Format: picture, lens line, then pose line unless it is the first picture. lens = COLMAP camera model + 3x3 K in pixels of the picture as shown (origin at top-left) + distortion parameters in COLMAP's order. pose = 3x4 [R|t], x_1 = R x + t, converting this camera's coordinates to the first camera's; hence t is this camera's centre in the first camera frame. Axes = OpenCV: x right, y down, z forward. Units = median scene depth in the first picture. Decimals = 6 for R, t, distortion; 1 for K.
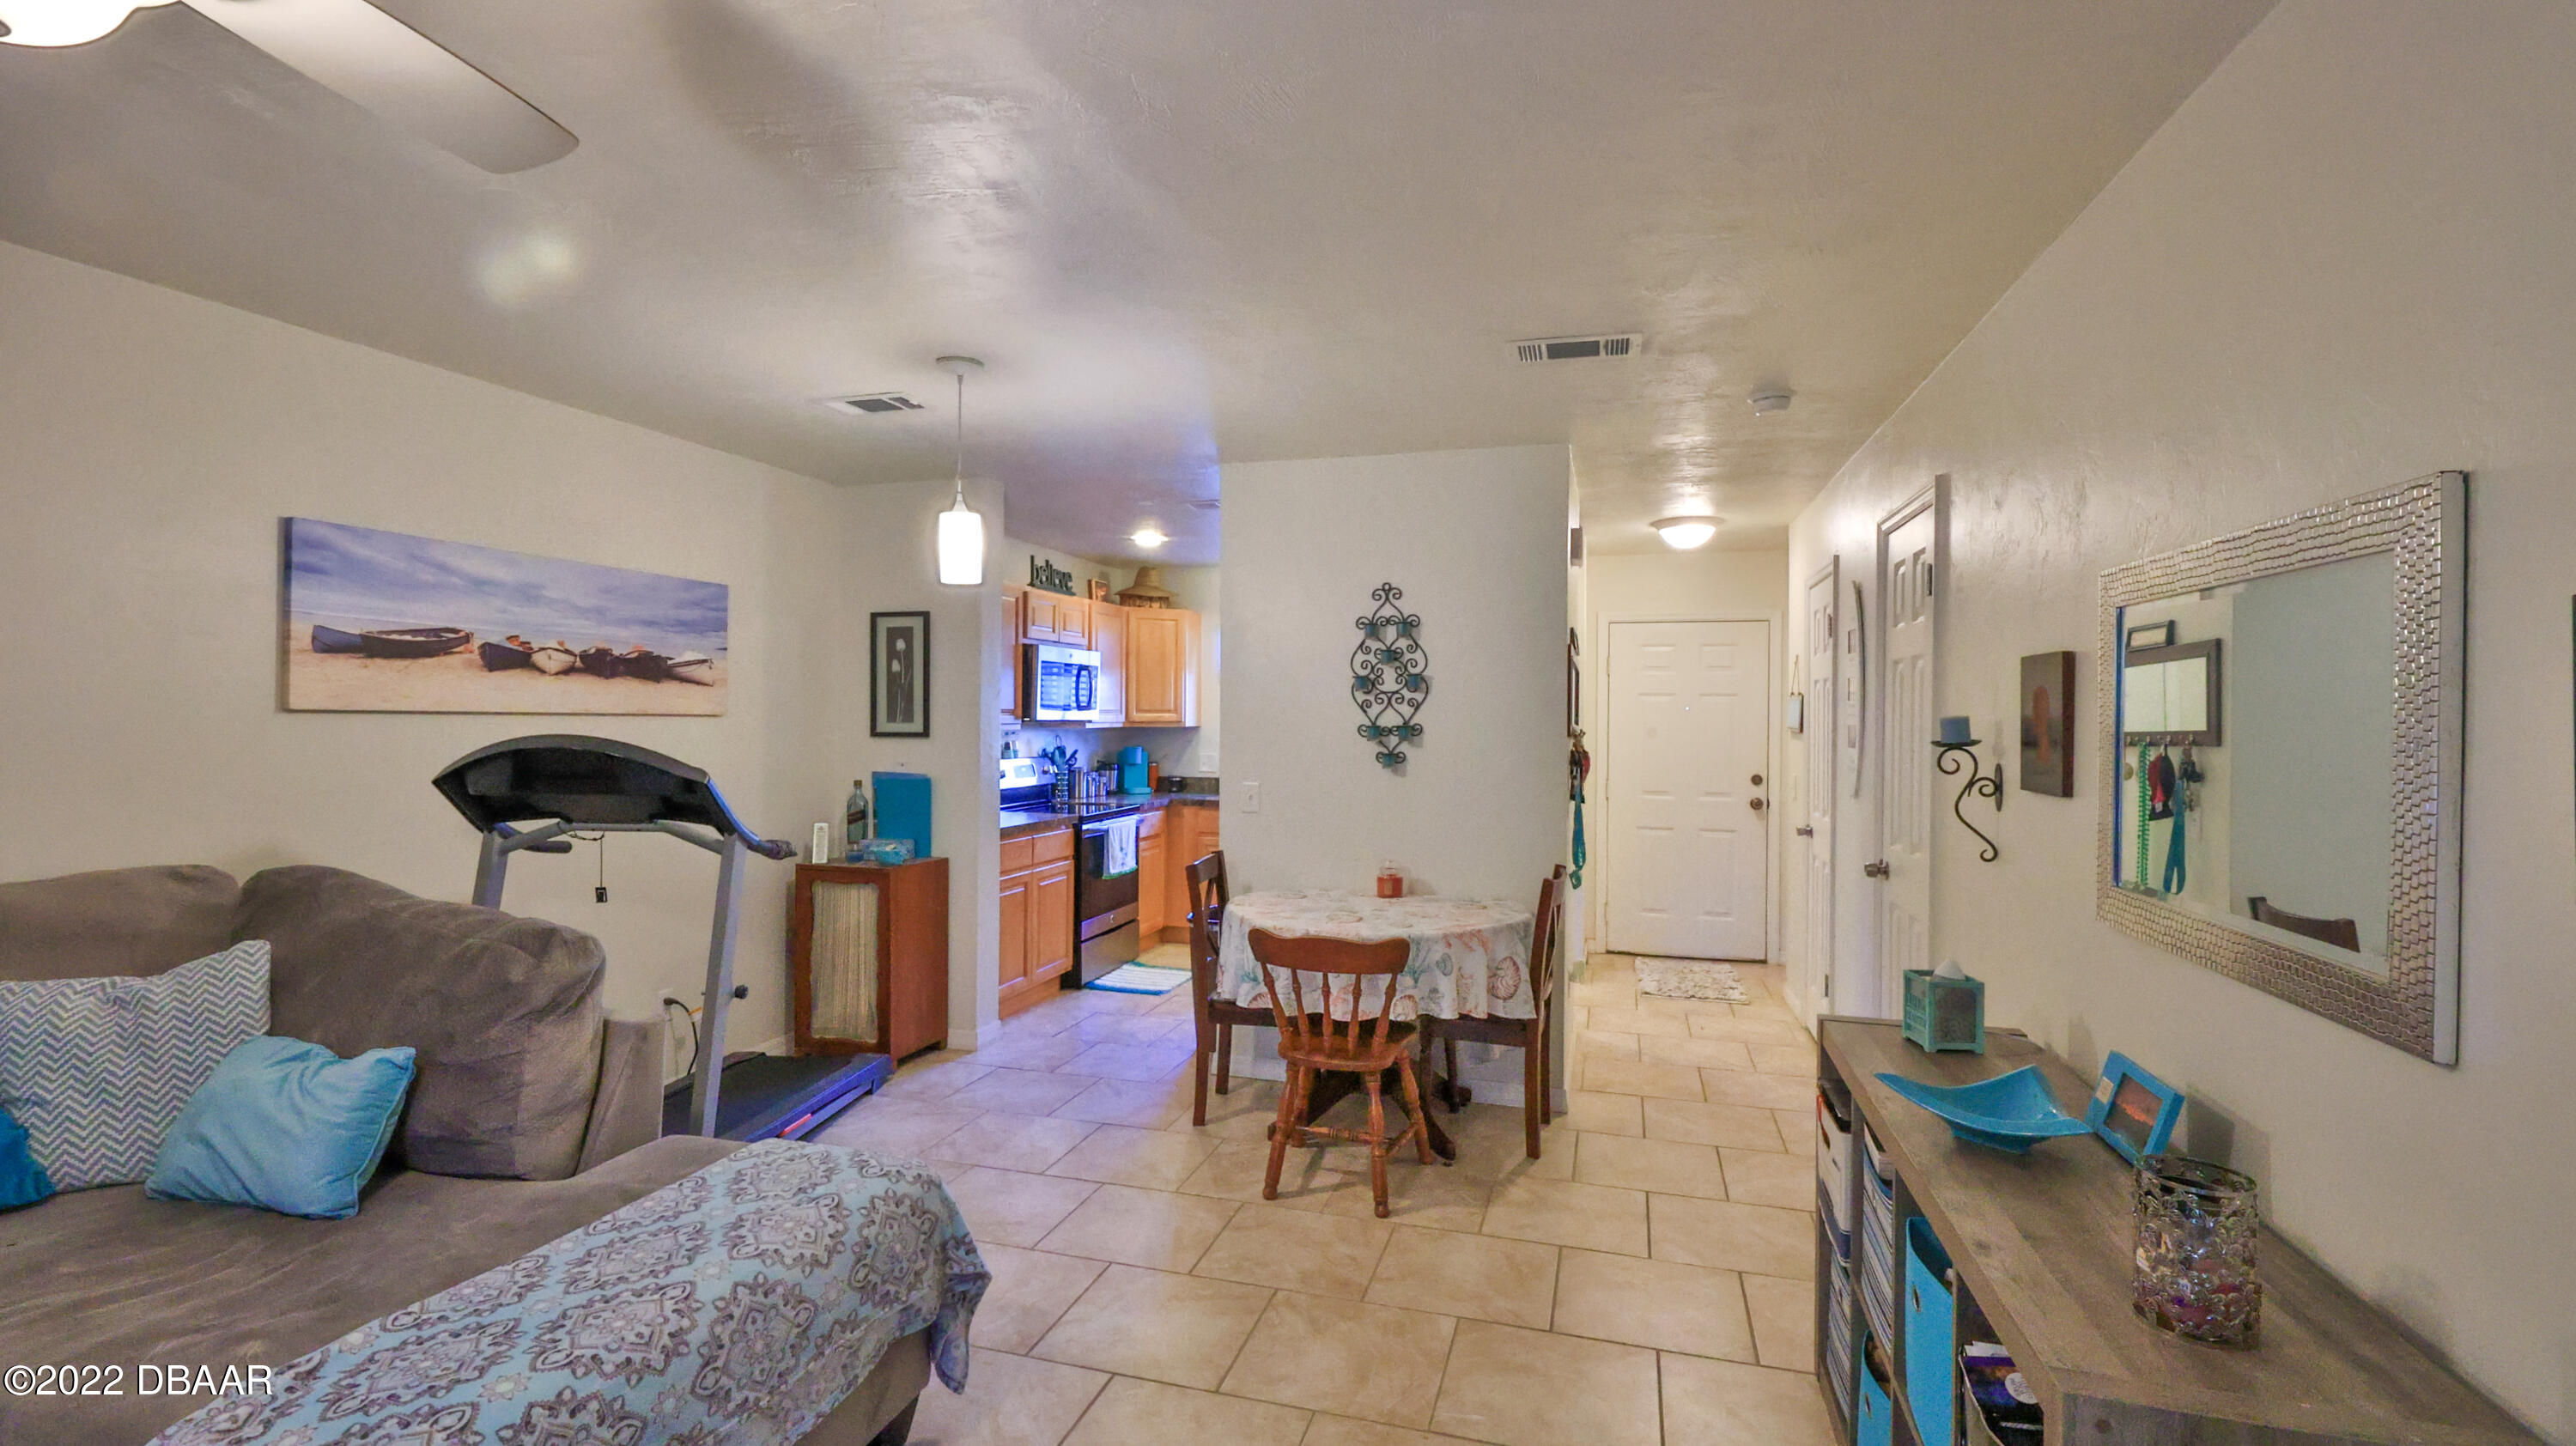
lens RADIAL K [[1132.7, 0, 1284.8], [0, 1132.7, 719.0], [0, 0, 1]] dist [-0.000728, -0.000009]
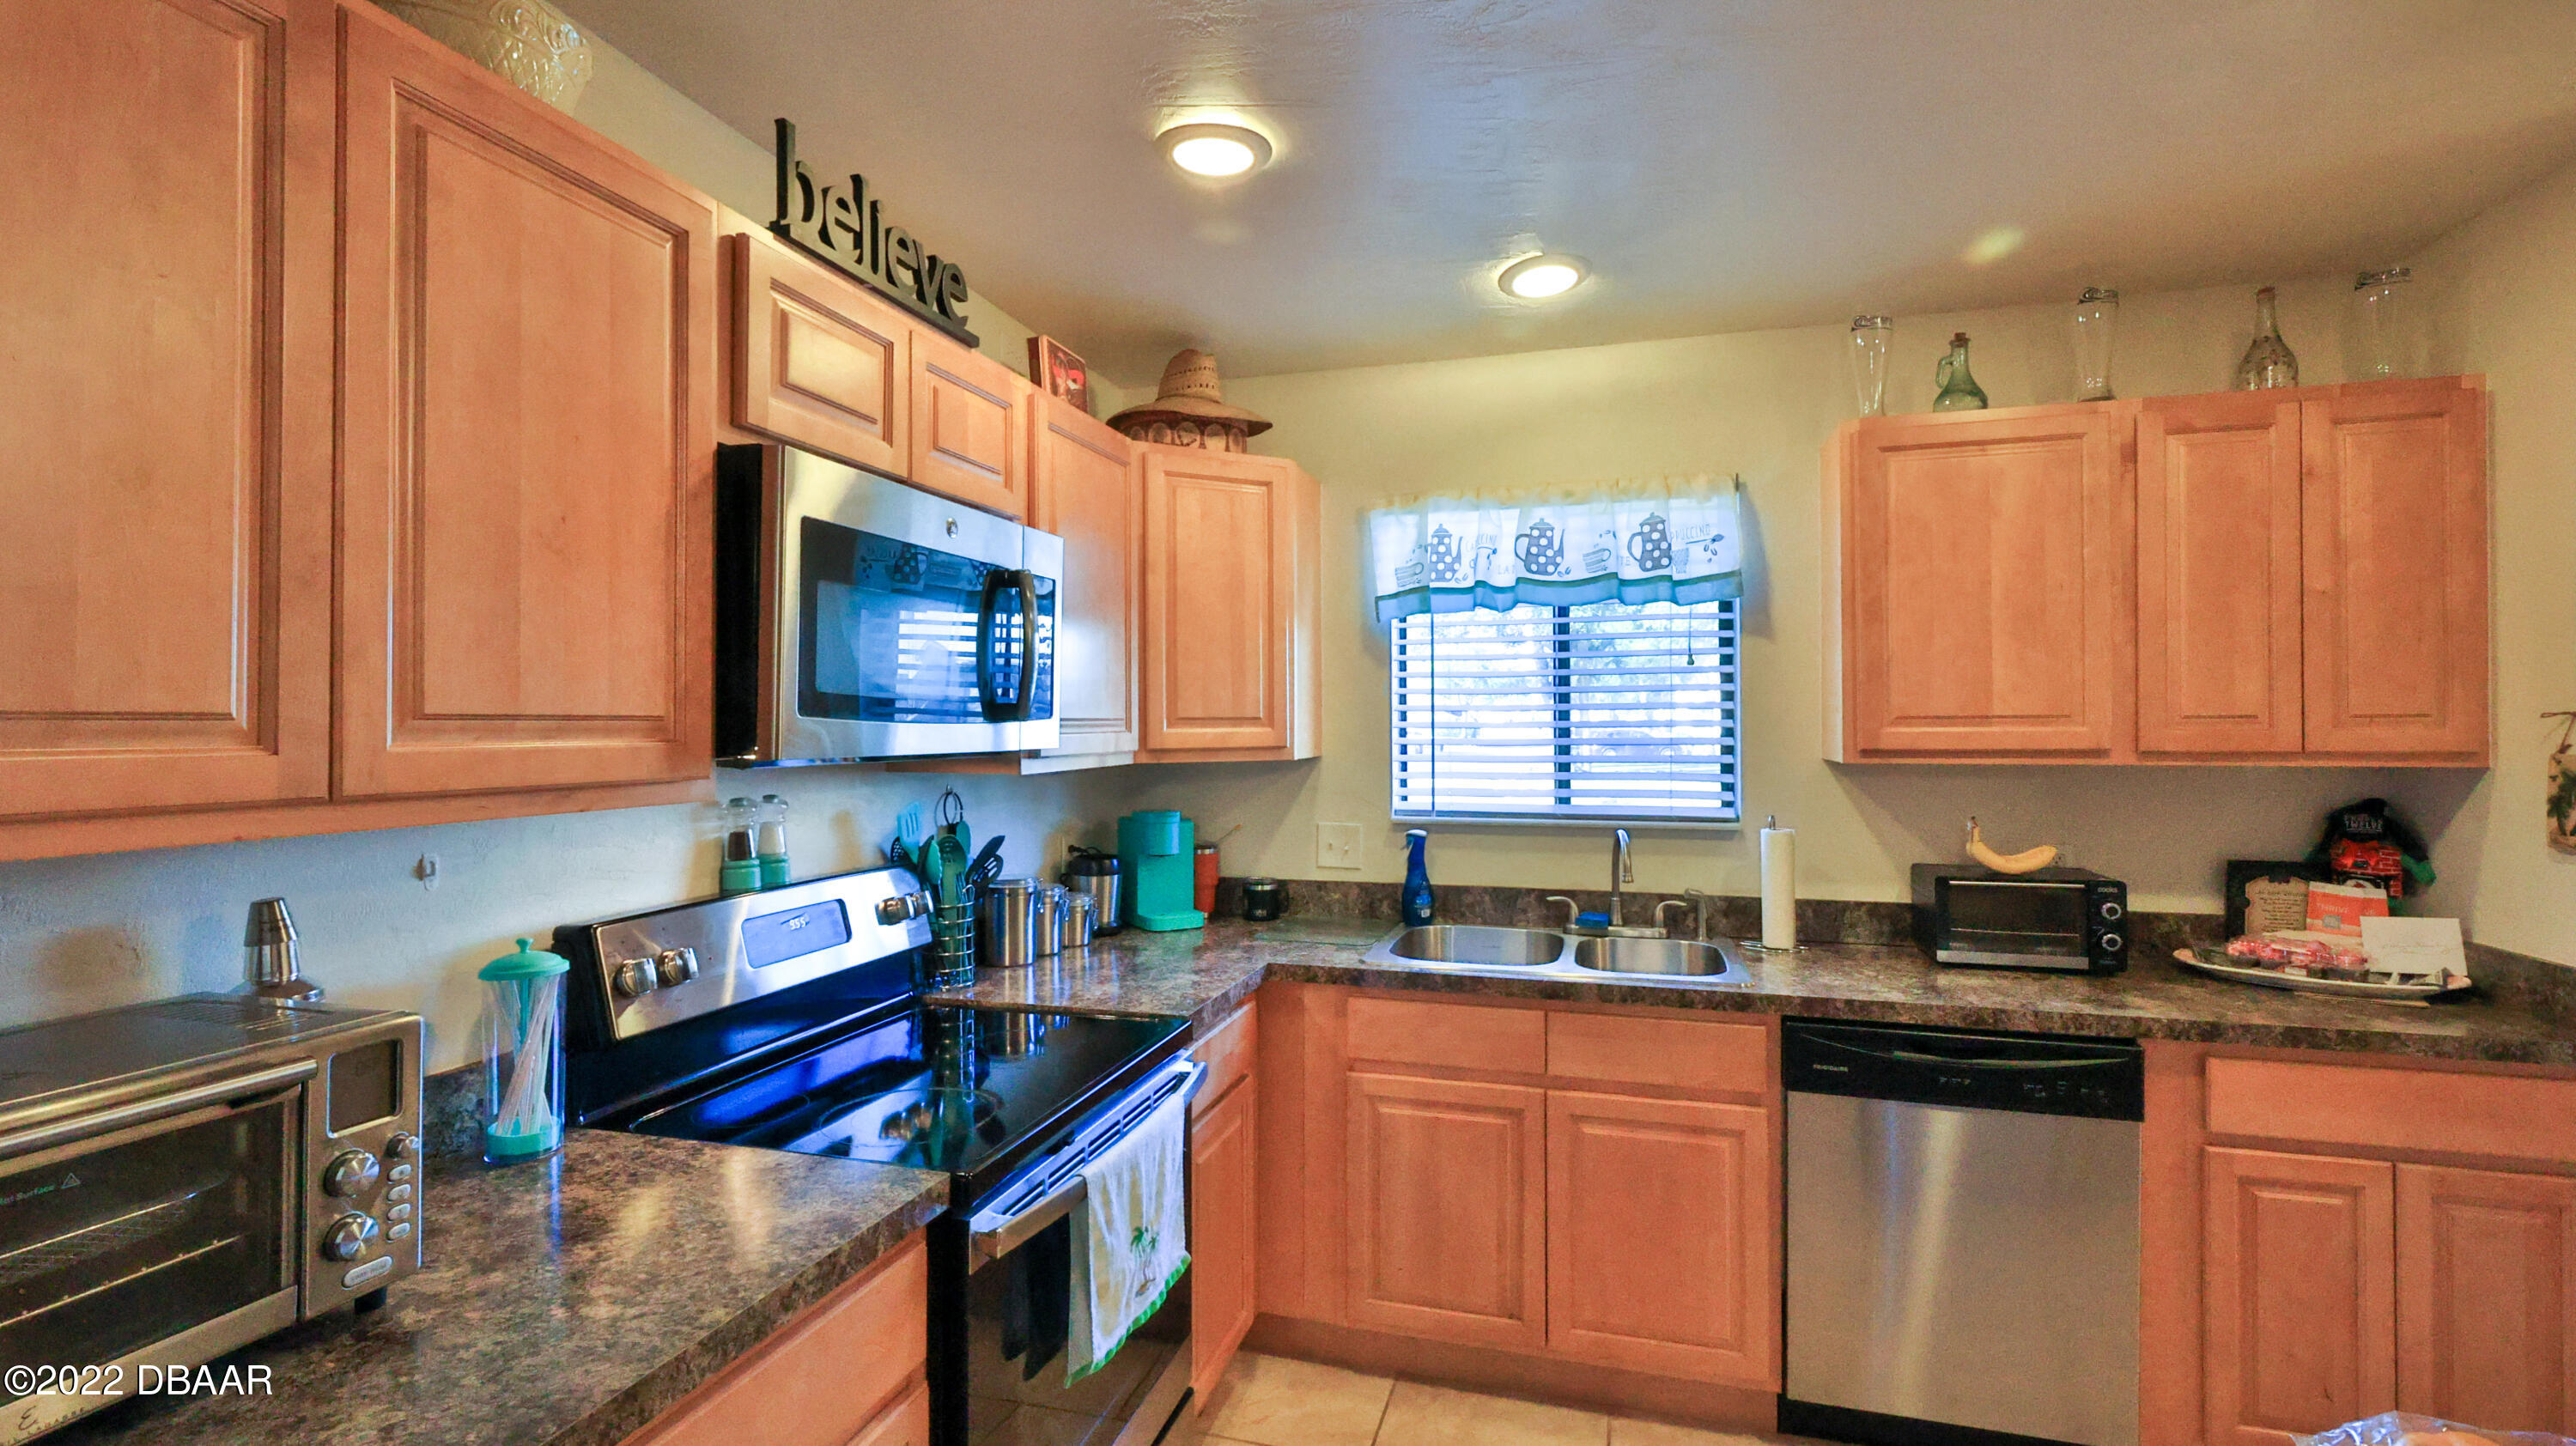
lens RADIAL K [[1132.7, 0, 1284.8], [0, 1132.7, 719.0], [0, 0, 1]] dist [-0.000728, -0.000009]
pose [[0.999939, -0.011020, -0.000710, -0.096390], [0.011014, 0.999910, -0.007623, -0.004445], [0.000794, 0.007615, 0.999971, 0.653735]]
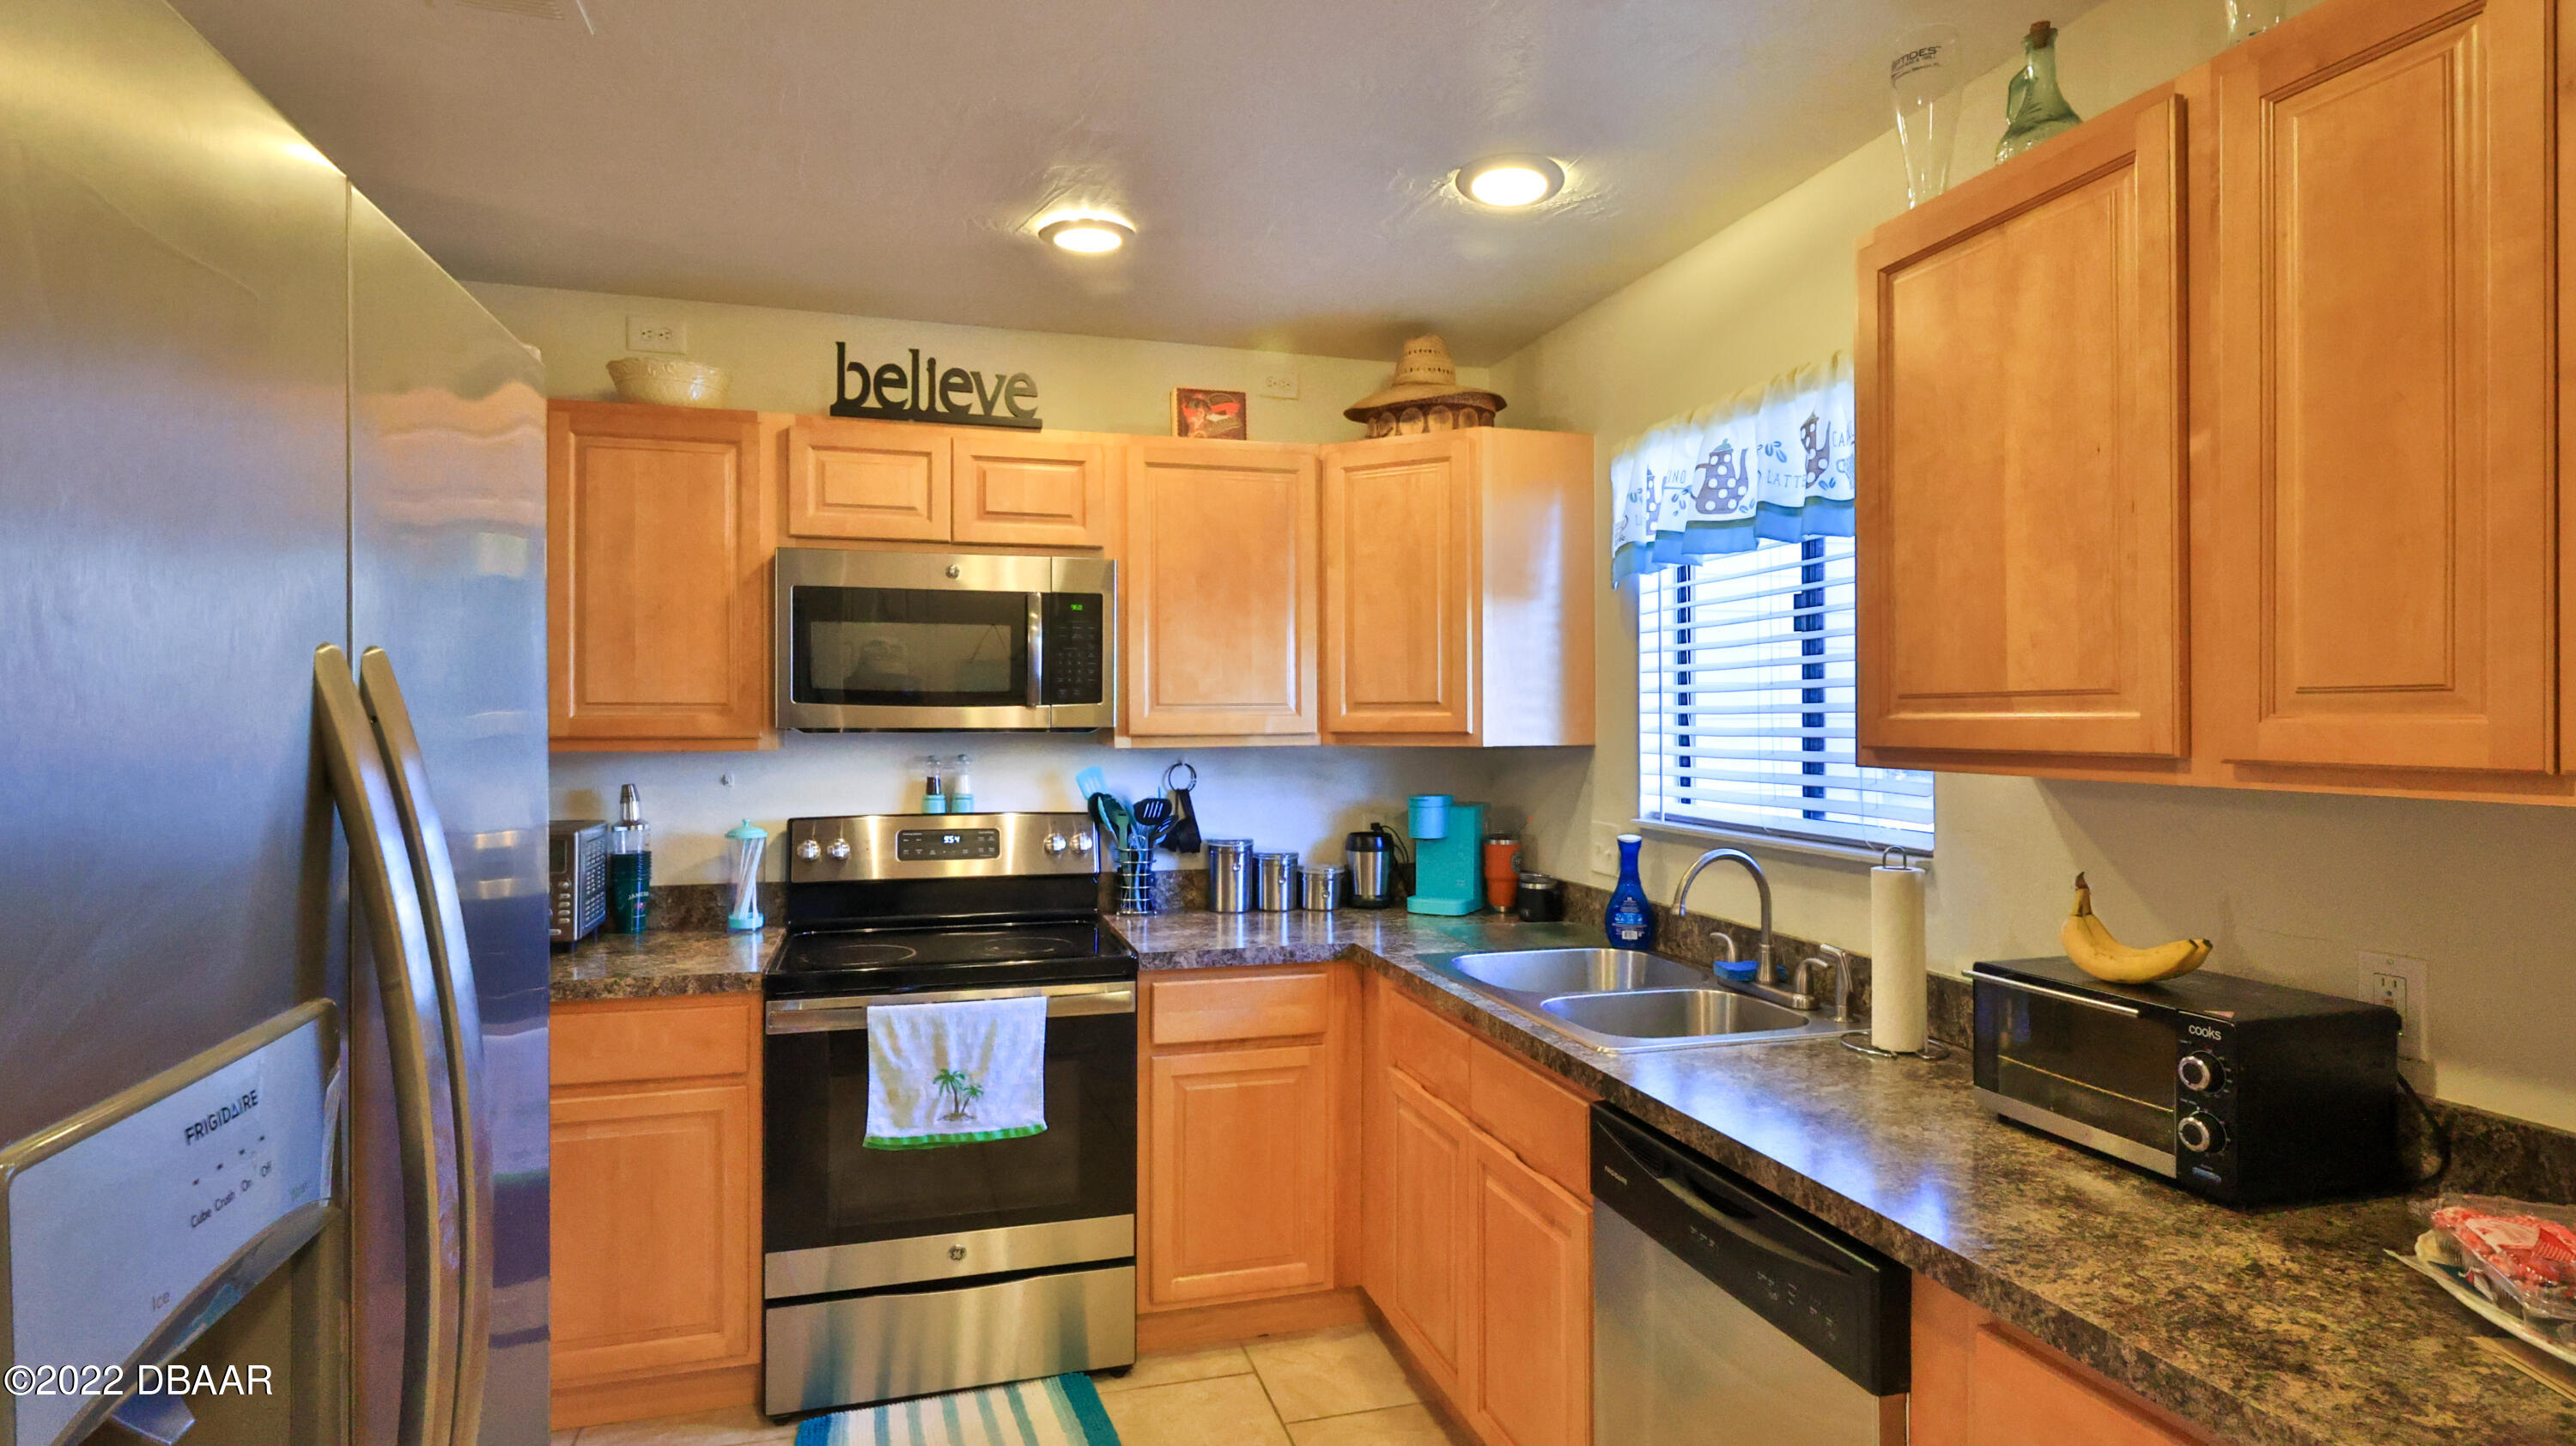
lens RADIAL K [[1287.1, 0, 1288.0], [0, 1287.1, 723.0], [0, 0, 1]] dist [0.000072, -0.000395]
pose [[0.547472, -0.002570, -0.836820, 0.243039], [0.002068, 0.999996, -0.001719, -0.000026], [0.836822, -0.000789, 0.547475, 0.771130]]
